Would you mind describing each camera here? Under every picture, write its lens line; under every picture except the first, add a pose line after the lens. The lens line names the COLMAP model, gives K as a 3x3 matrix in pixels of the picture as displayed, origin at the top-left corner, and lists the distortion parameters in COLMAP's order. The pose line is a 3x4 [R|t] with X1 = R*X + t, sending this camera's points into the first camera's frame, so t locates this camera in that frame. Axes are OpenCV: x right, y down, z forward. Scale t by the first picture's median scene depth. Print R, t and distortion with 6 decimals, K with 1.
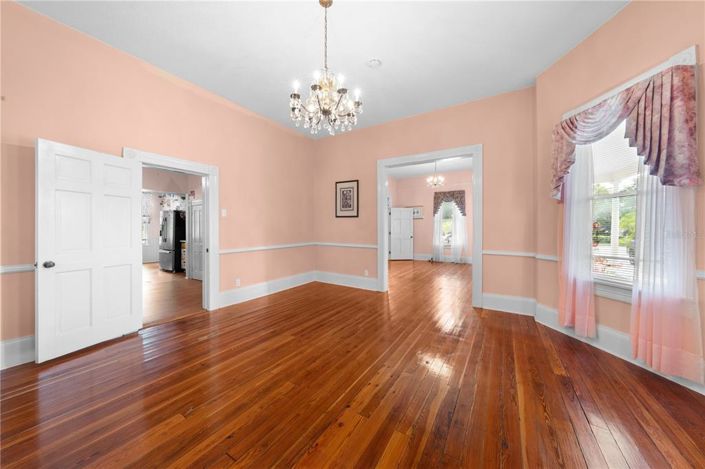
lens RADIAL K [[238.6, 0, 351.6], [0, 238.6, 231.9], [0, 0, 1]] dist [0.000063, -0.000008]
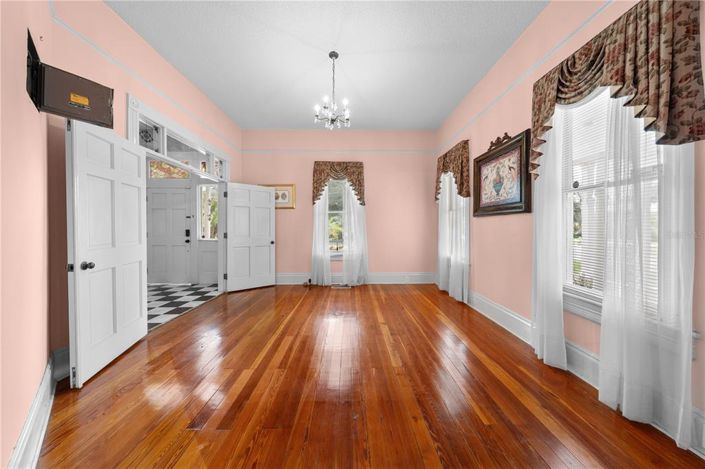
lens RADIAL K [[238.6, 0, 354.8], [0, 238.6, 227.9], [0, 0, 1]] dist [0.000063, -0.000008]
pose [[0.833666, 0.000940, 0.552267, 0.119780], [-0.000133, 0.999999, -0.001501, -0.009303], [-0.552268, 0.001178, 0.833666, 0.491689]]
